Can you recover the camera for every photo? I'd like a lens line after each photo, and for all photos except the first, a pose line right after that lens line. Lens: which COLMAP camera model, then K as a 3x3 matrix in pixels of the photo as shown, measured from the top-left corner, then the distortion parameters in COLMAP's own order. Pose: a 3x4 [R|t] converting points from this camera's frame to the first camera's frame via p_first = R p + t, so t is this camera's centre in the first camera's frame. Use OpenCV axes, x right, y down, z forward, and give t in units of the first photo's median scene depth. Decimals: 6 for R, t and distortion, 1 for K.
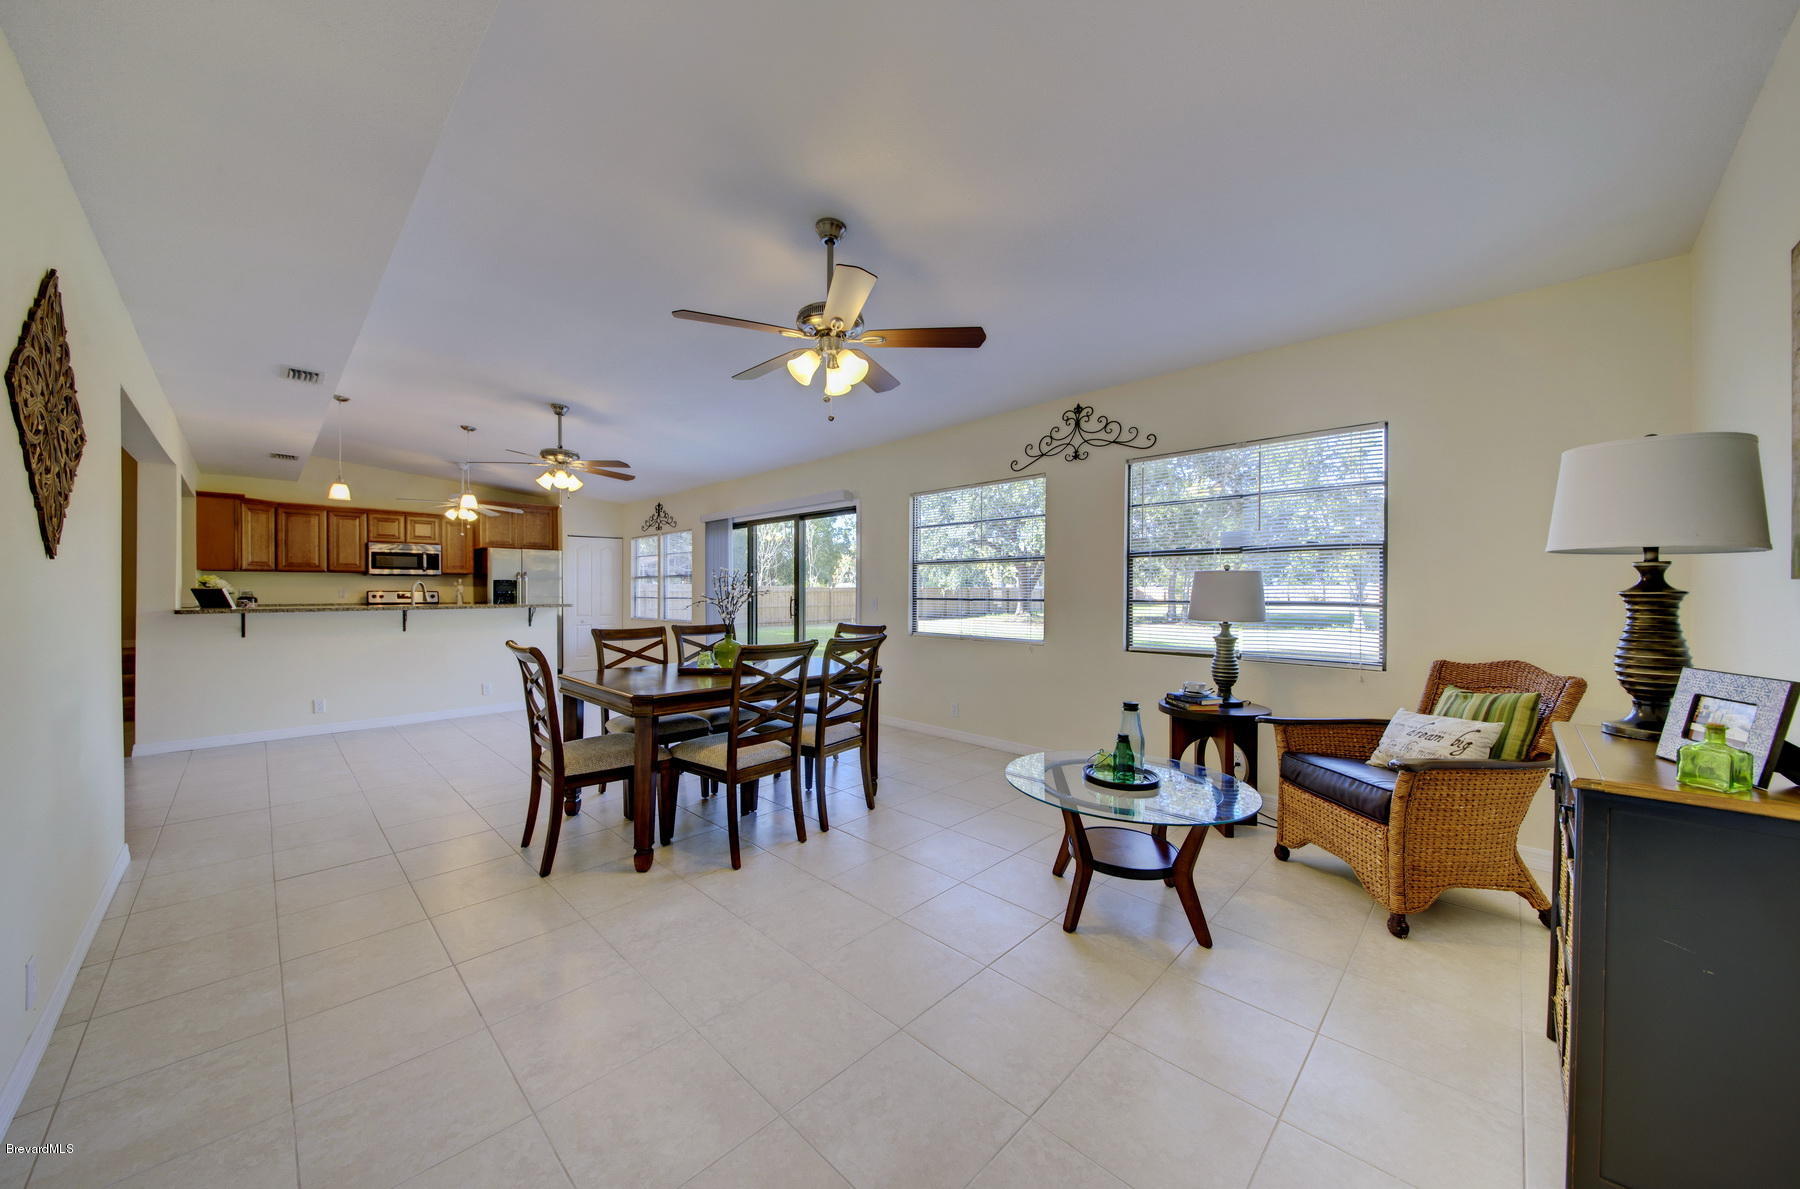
lens RADIAL K [[626.1, 0, 901.7], [0, 626.1, 599.1], [0, 0, 1]] dist [-0.000013, 0.000052]
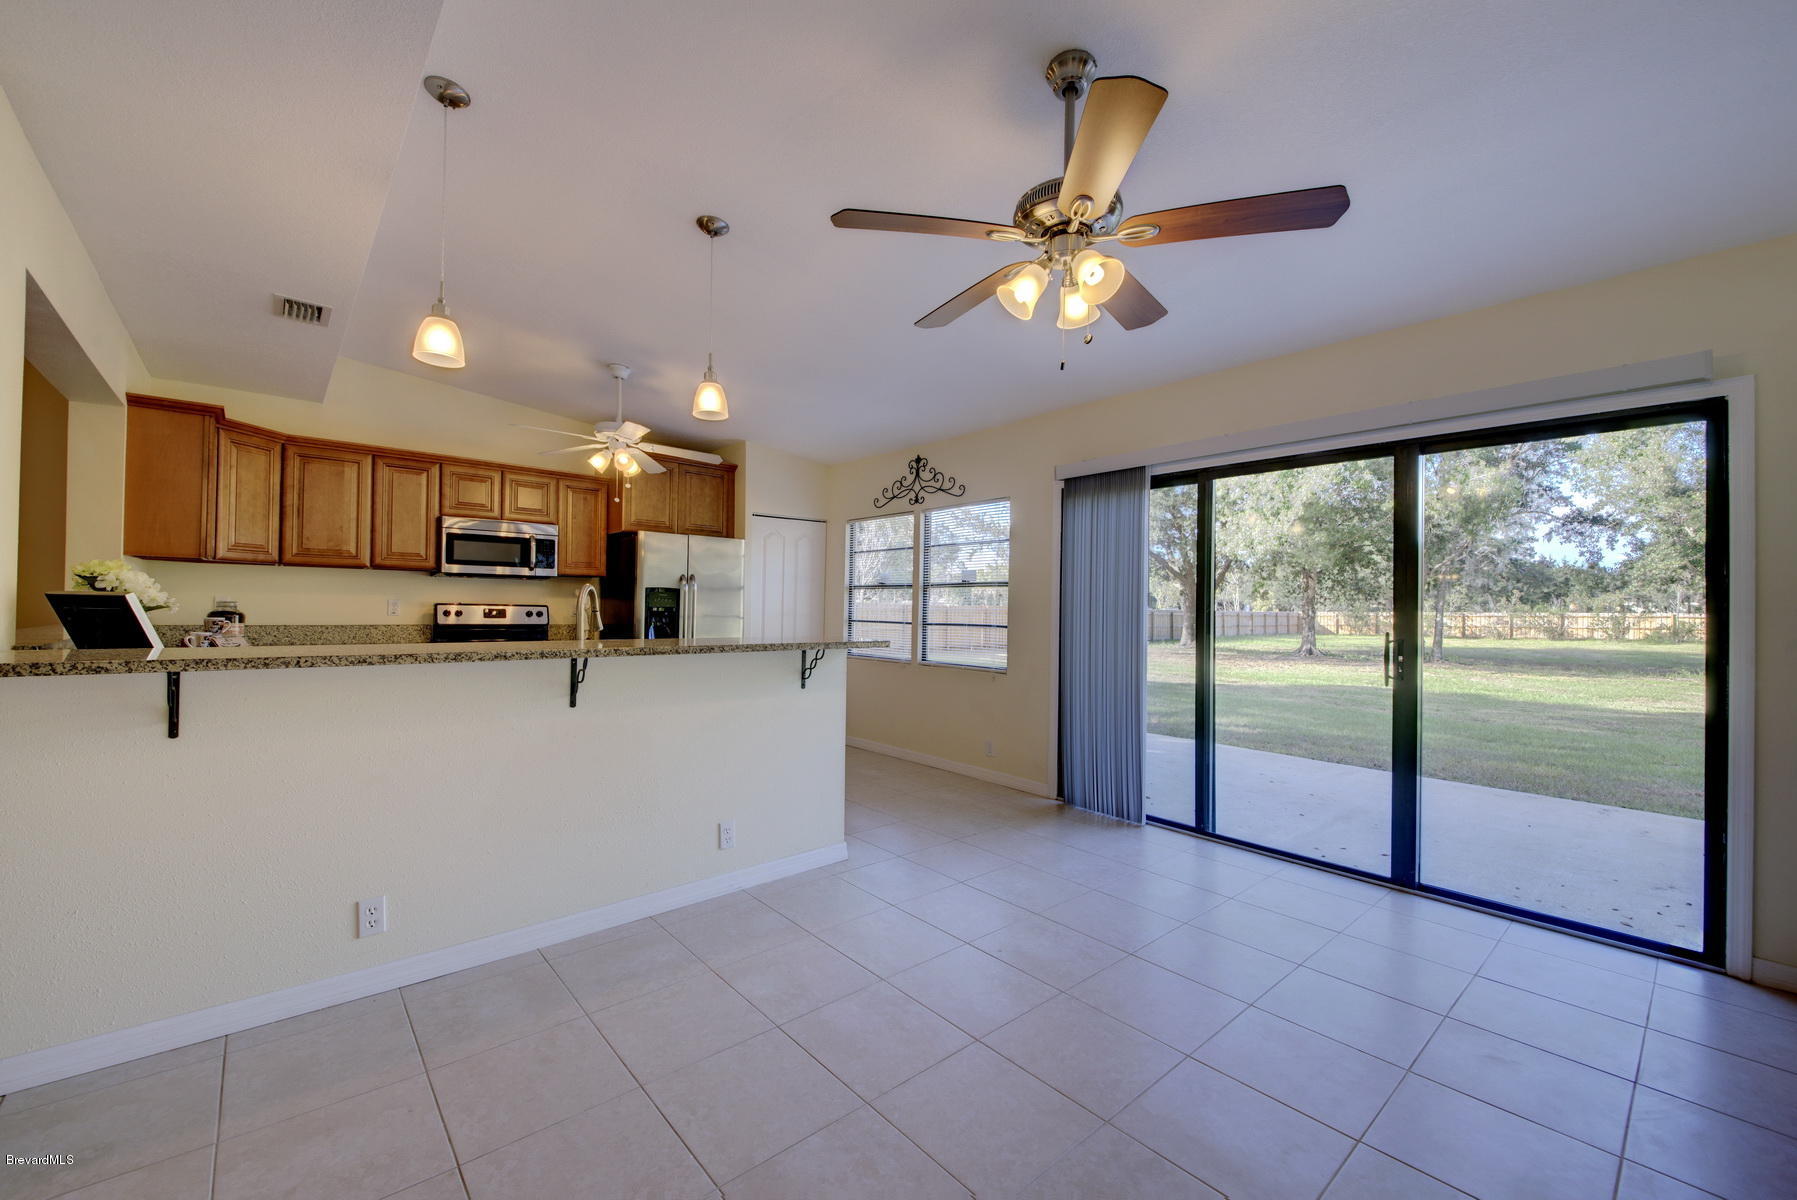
lens RADIAL K [[718.6, 0, 901.1], [0, 718.6, 597.8], [0, 0, 1]] dist [0.024061, -0.000509]
pose [[0.996751, 0.013330, -0.079434, -0.381301], [-0.015698, 0.999449, -0.029256, -0.005927], [0.079000, 0.030408, 0.996411, 0.381710]]
